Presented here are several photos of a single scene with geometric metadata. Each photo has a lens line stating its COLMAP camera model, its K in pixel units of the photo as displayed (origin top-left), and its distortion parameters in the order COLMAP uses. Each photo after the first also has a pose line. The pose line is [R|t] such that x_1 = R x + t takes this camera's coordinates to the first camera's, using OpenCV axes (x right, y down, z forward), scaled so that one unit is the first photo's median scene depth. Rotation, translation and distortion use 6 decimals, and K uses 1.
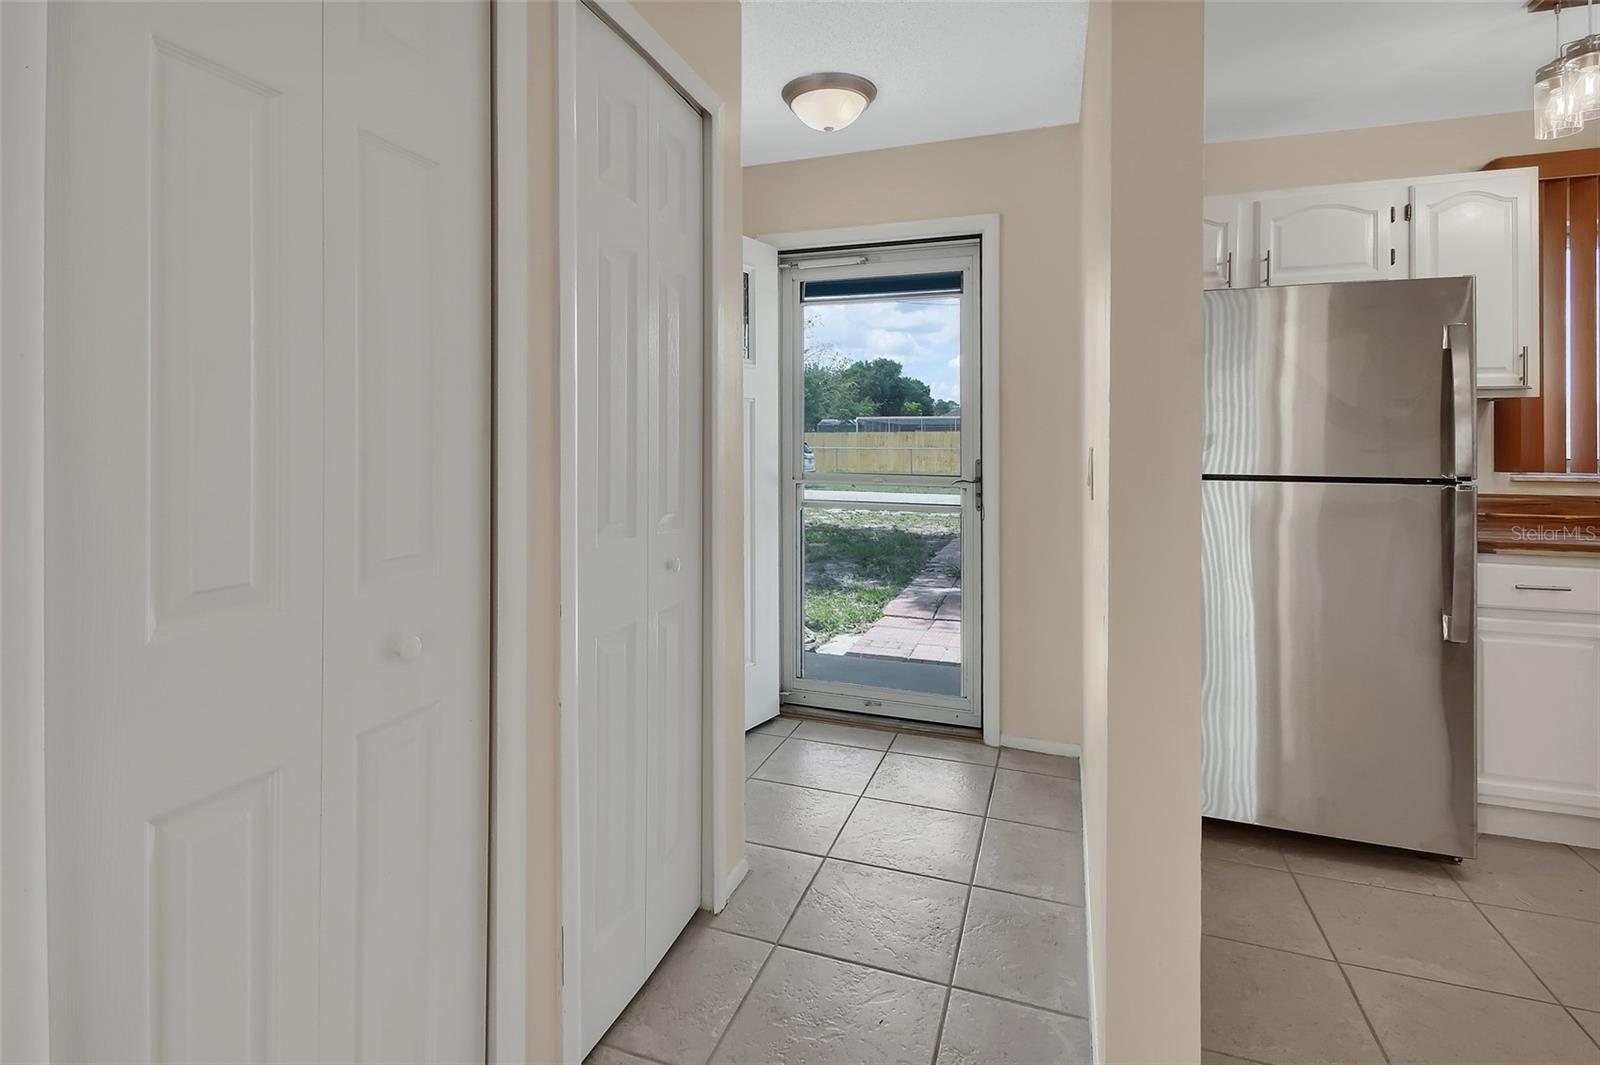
lens RADIAL K [[740.9, 0, 804.5], [0, 740.9, 431.1], [0, 0, 1]] dist [-0.000634, -0.000743]
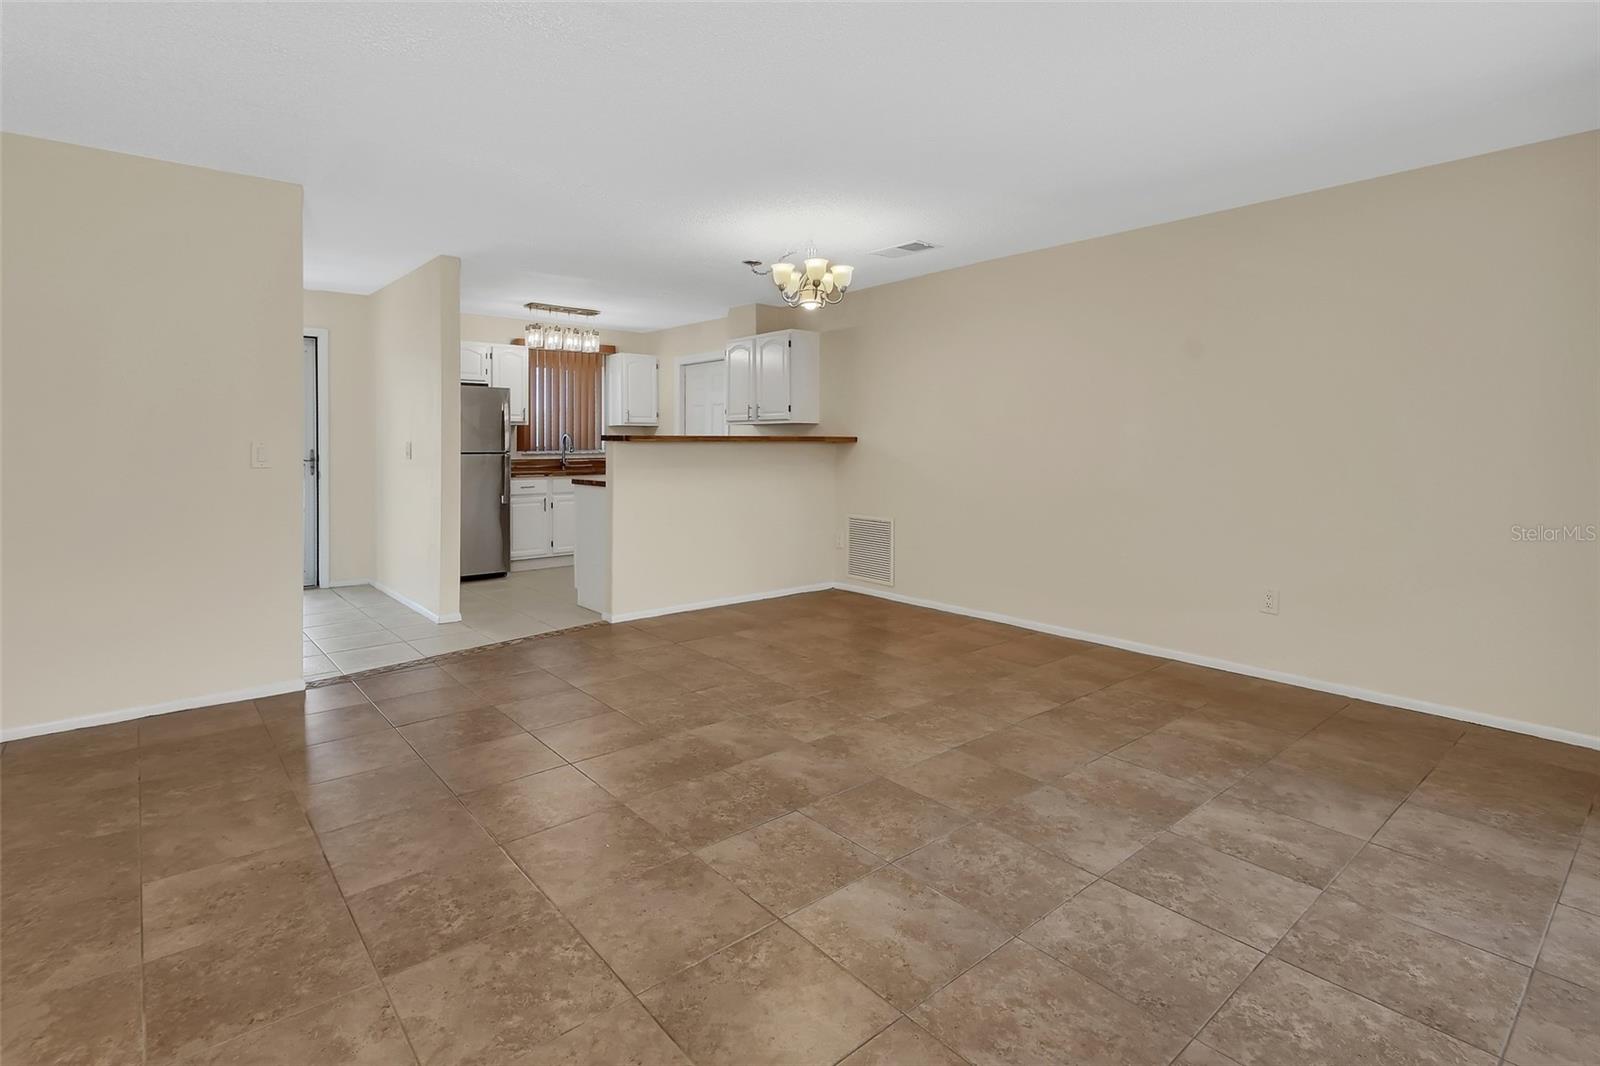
lens RADIAL K [[772.5, 0, 780.2], [0, 772.5, 431.7], [0, 0, 1]] dist [0.010095, -0.000916]
pose [[0.515569, 0.006055, 0.856827, -1.043709], [-0.010527, 0.999944, -0.000732, -0.026885], [-0.856783, -0.008642, 0.515604, -1.341117]]
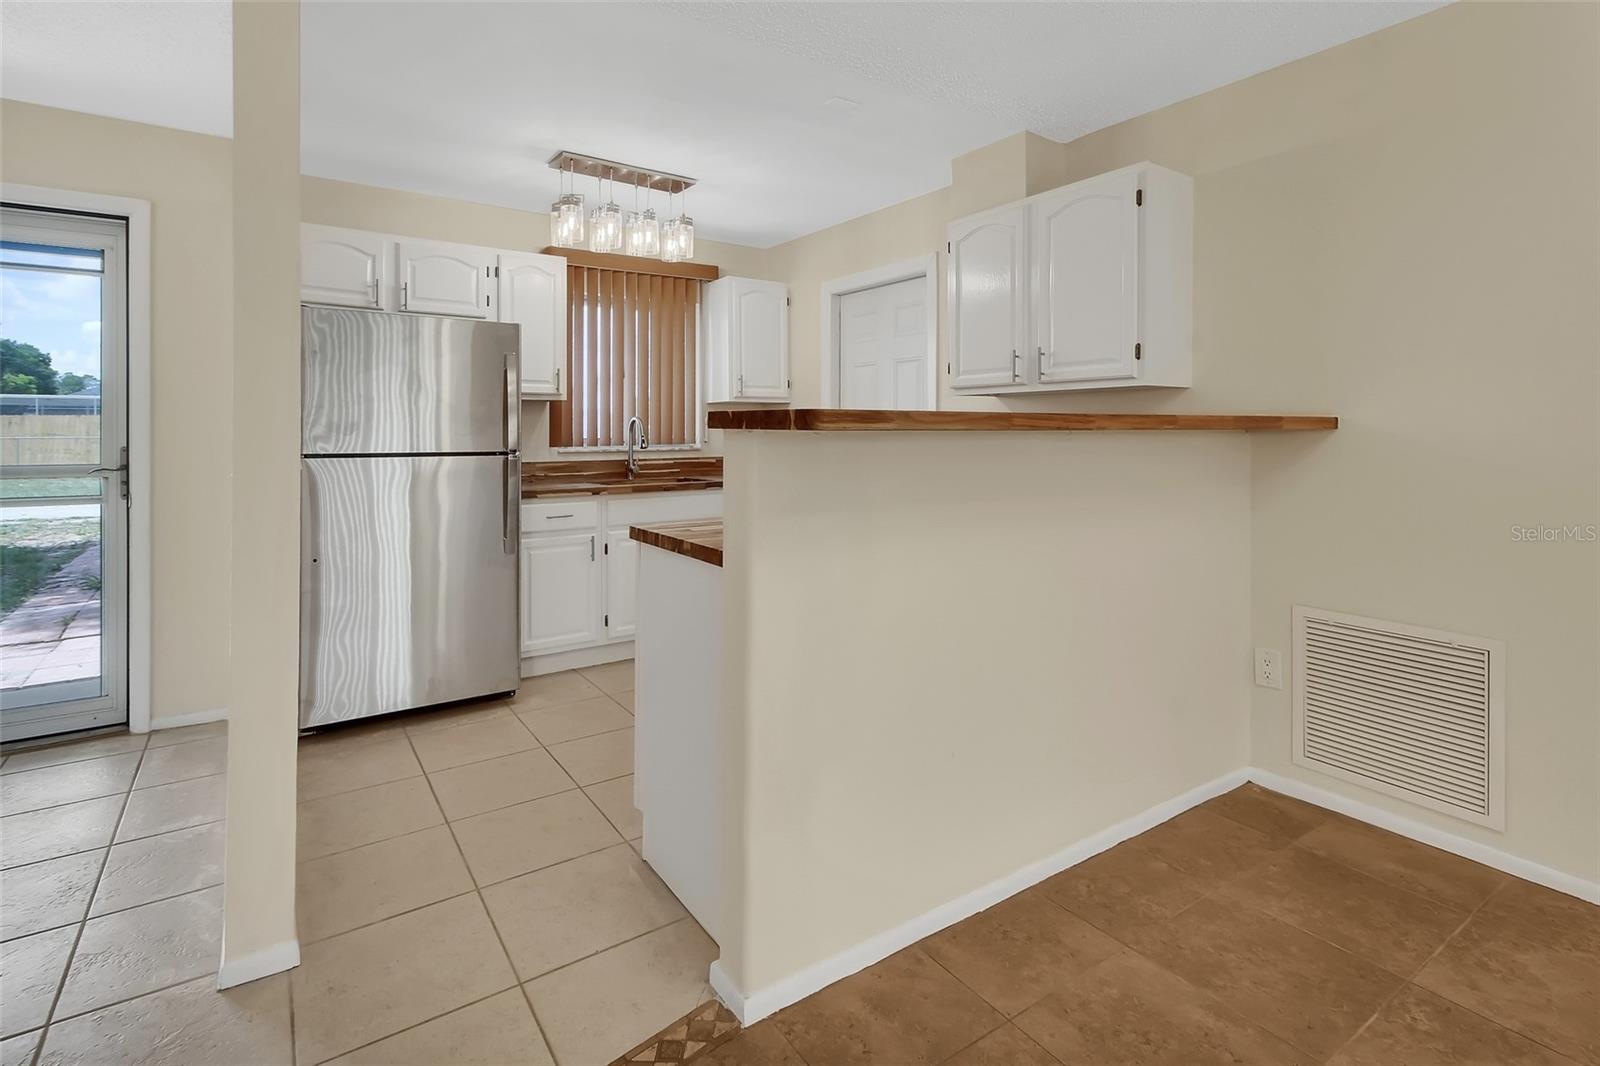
lens RADIAL K [[772.5, 0, 780.2], [0, 772.5, 431.7], [0, 0, 1]] dist [0.010095, -0.000916]
pose [[0.604709, -0.005692, 0.796426, -0.069897], [-0.009373, 0.999854, 0.014263, -0.005129], [-0.796392, -0.016089, 0.604567, -0.374010]]
